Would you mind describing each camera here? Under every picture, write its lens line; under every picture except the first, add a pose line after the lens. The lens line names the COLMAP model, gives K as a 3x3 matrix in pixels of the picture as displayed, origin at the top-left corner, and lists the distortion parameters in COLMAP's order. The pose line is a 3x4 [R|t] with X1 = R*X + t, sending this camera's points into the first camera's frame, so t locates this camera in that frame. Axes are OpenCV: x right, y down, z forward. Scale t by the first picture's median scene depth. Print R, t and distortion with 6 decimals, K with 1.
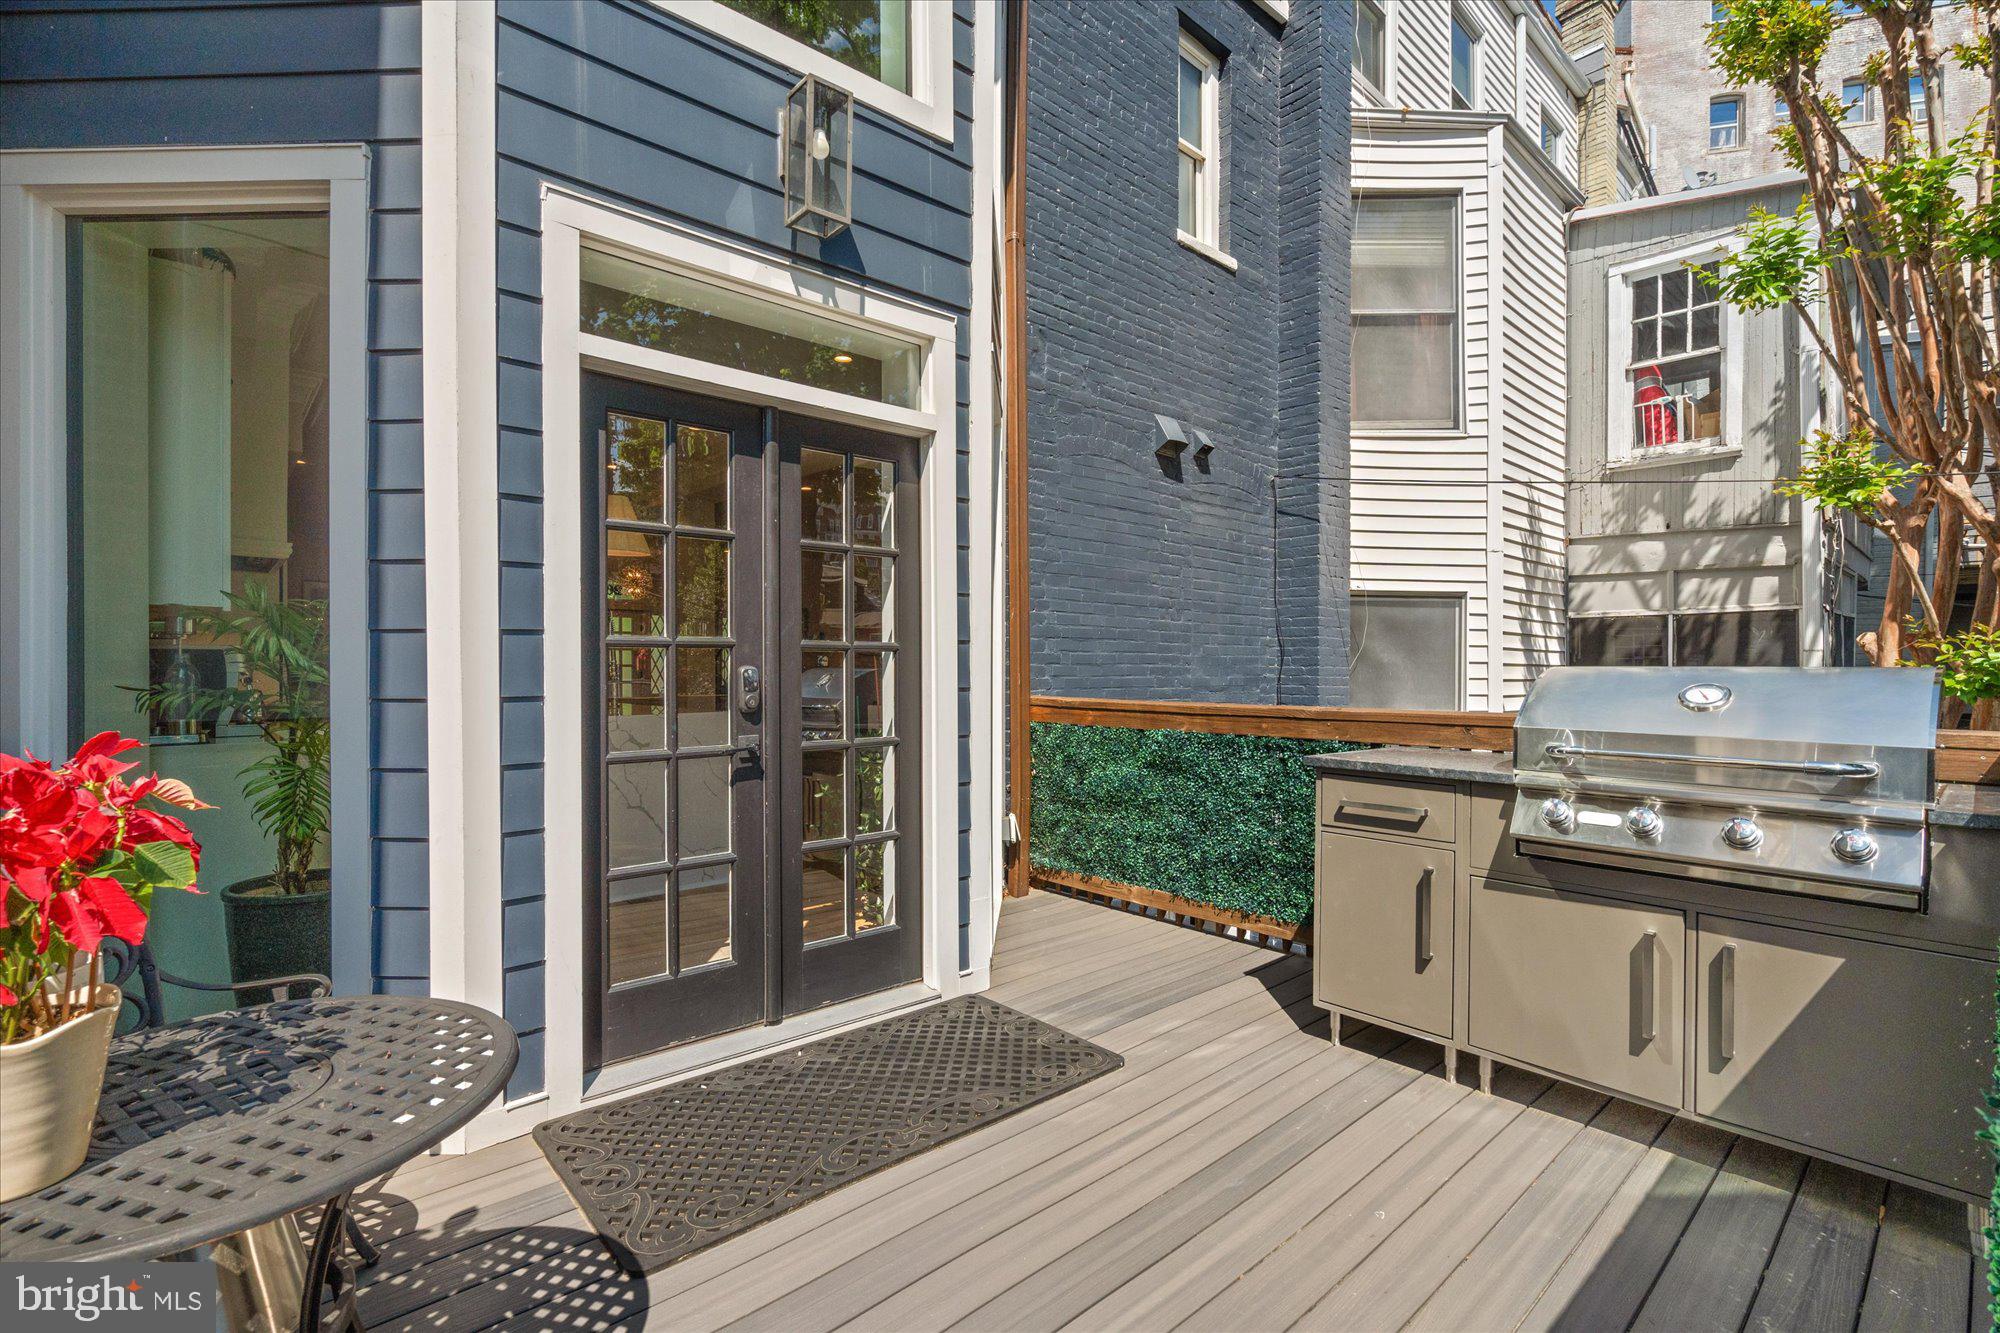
lens RADIAL K [[904.3, 0, 998.6], [0, 904.3, 667.0], [0, 0, 1]] dist [-0.010138, 0.000298]
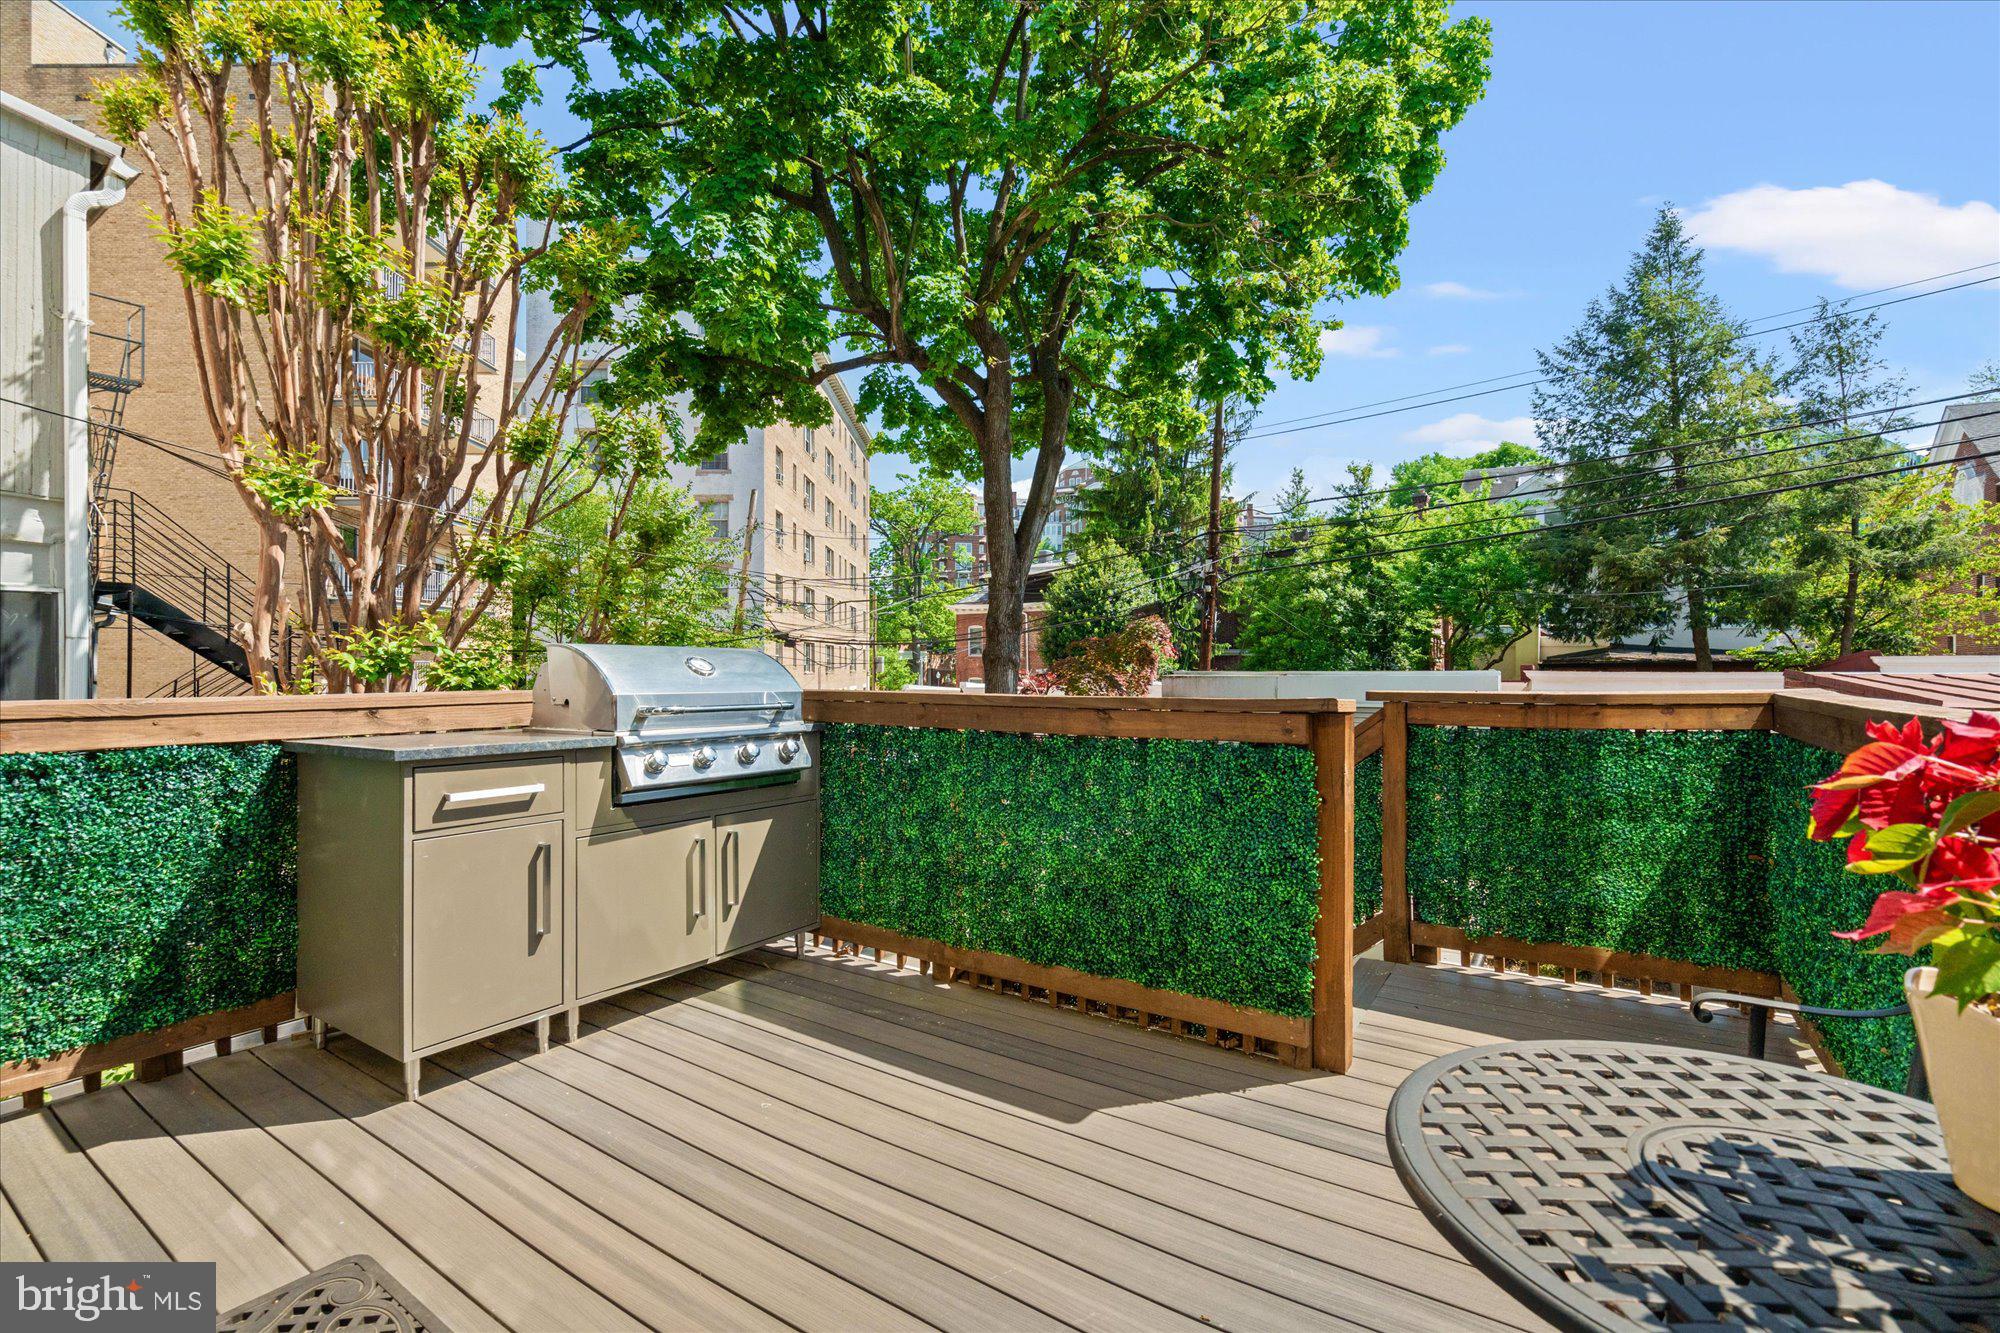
lens RADIAL K [[904.3, 0, 996.0], [0, 904.3, 672.2], [0, 0, 1]] dist [-0.010138, 0.000298]
pose [[-0.240015, -0.004859, 0.970757, -0.690460], [0.000014, 0.999987, 0.005008, 0.037717], [-0.970769, 0.001216, -0.240012, 0.880438]]
